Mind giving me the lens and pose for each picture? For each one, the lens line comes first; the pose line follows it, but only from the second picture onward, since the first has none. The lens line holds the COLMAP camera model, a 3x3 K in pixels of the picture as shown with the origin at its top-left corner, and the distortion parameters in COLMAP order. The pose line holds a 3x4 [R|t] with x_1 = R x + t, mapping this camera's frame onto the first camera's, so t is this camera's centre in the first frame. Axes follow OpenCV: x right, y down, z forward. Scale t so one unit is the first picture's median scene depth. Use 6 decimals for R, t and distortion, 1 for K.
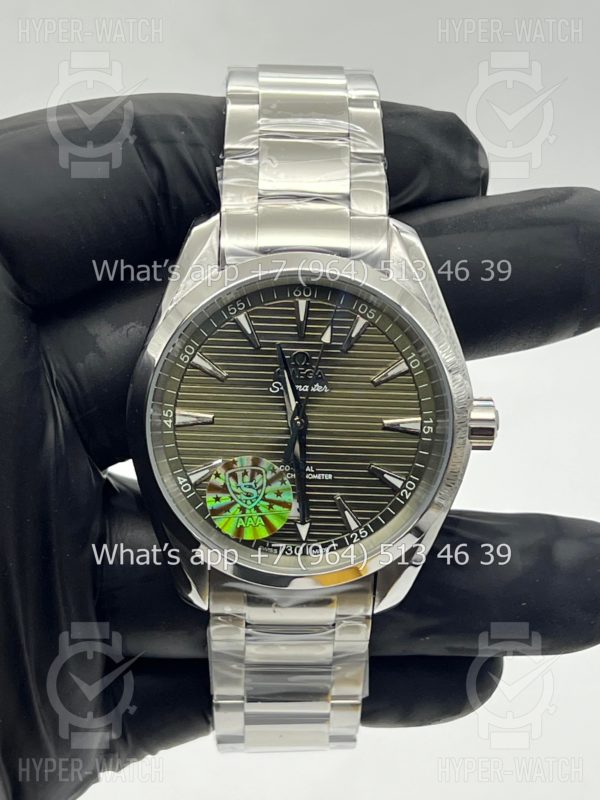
lens RADIAL K [[1930.1, 0, 300.8], [0, 1930.1, 399.7], [0, 0, 1]] dist [0.230815, 0.000000]
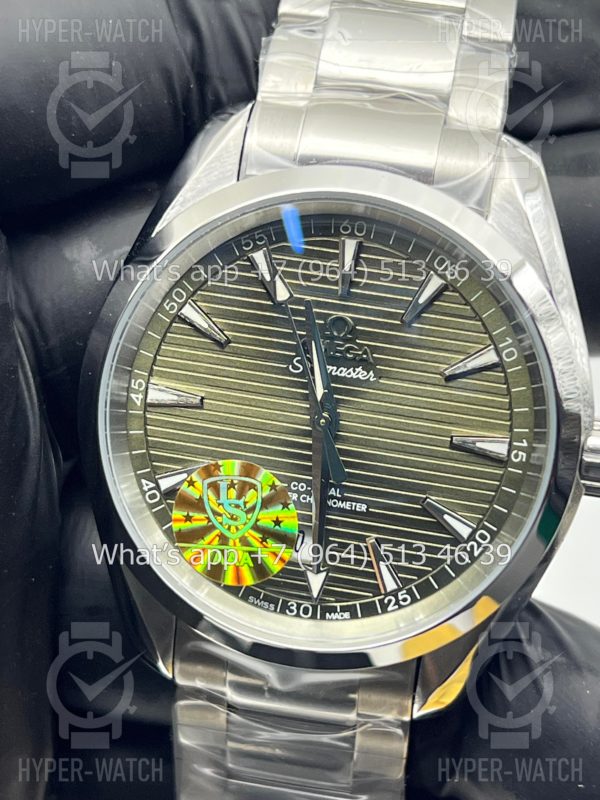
lens RADIAL K [[1930.1, 0, 294.4], [0, 1930.1, 407.4], [0, 0, 1]] dist [0.230815, 0.000000]
pose [[0.980459, 0.120555, -0.155455, 0.091736], [-0.123121, 0.992367, -0.006954, 0.013004], [0.153430, 0.025958, 0.987818, 0.334018]]
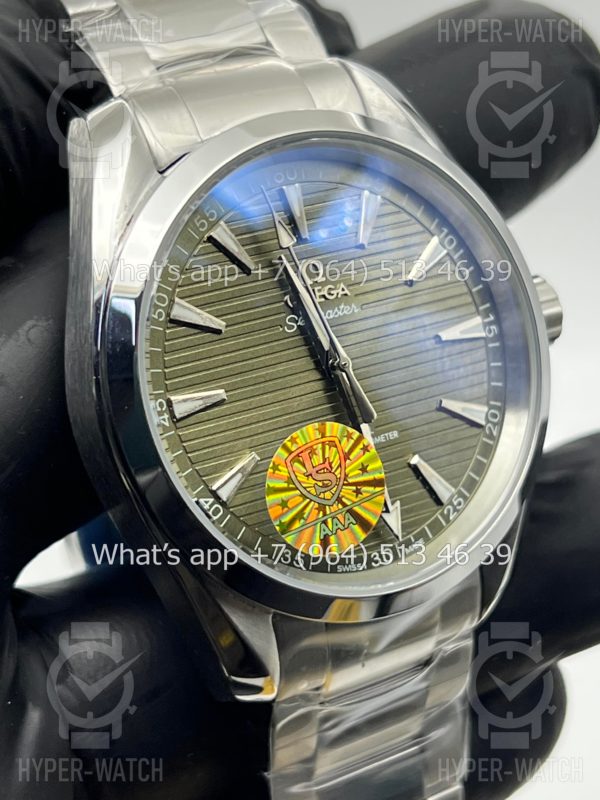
lens RADIAL K [[1930.1, 0, 300.2], [0, 1930.1, 395.7], [0, 0, 1]] dist [0.230815, 0.000000]
pose [[0.850640, -0.265066, 0.454040, -0.313185], [0.319747, 0.946358, -0.046565, 0.047925], [-0.417342, 0.184788, 0.889764, 0.418289]]
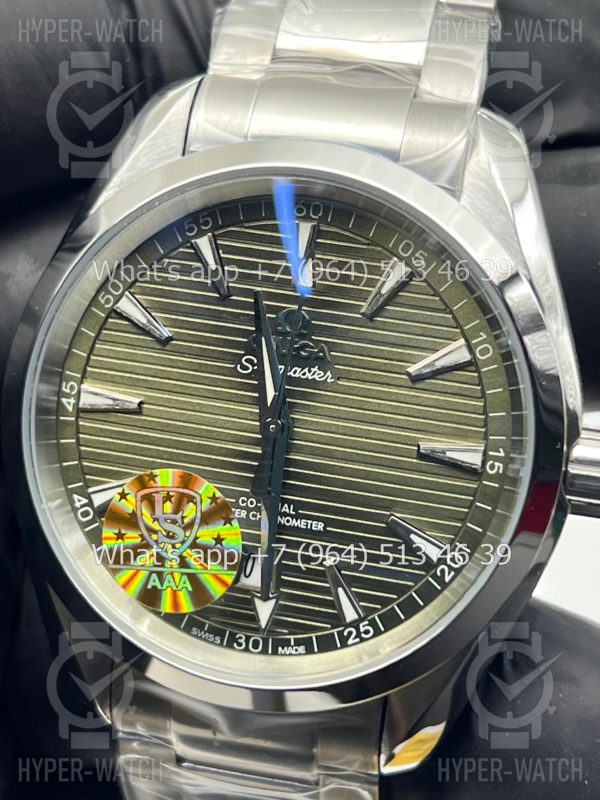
lens RADIAL K [[1930.1, 0, 304.4], [0, 1930.1, 402.9], [0, 0, 1]] dist [0.230815, 0.000000]
pose [[0.971182, 0.113898, -0.209362, 0.130130], [-0.128785, 0.989924, -0.058862, 0.038018], [0.200548, 0.084129, 0.976065, 0.419527]]
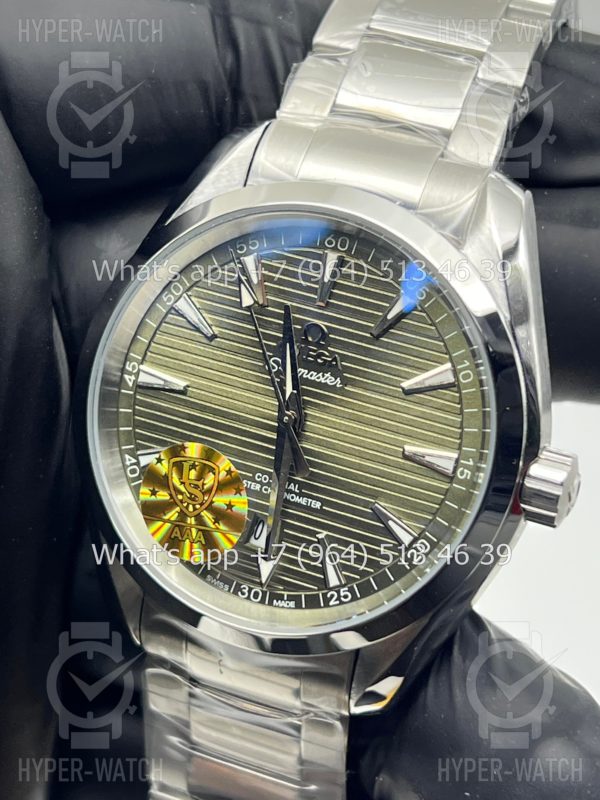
lens RADIAL K [[1930.1, 0, 297.3], [0, 1930.1, 402.5], [0, 0, 1]] dist [0.230815, 0.000000]
pose [[0.915345, 0.226392, -0.333002, 0.237232], [-0.244894, 0.969448, -0.014076, 0.015165], [0.319641, 0.094435, 0.942821, 0.323214]]
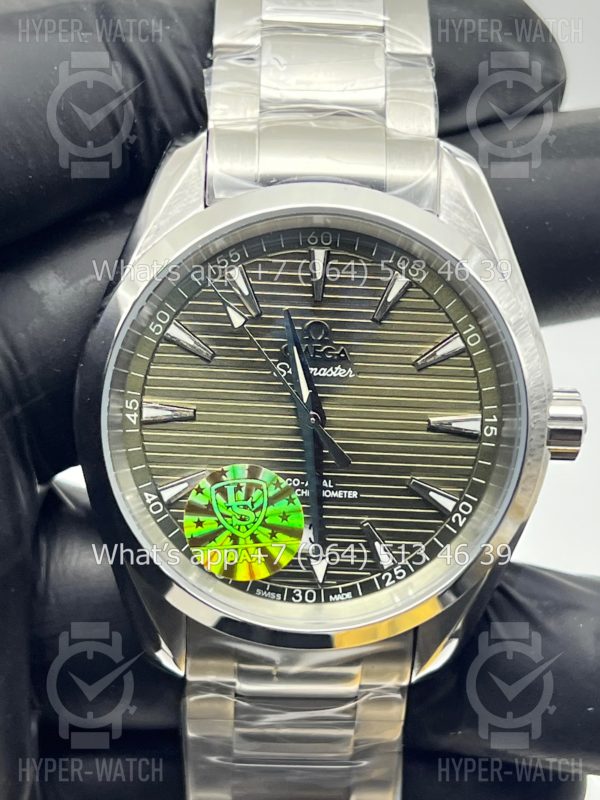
lens RADIAL K [[1930.1, 0, 298.4], [0, 1930.1, 396.7], [0, 0, 1]] dist [0.230815, 0.000000]
pose [[0.999889, 0.010585, 0.010528, -0.014135], [-0.010408, 0.999806, -0.016749, 0.015564], [-0.010704, 0.016638, 0.999804, 0.275054]]
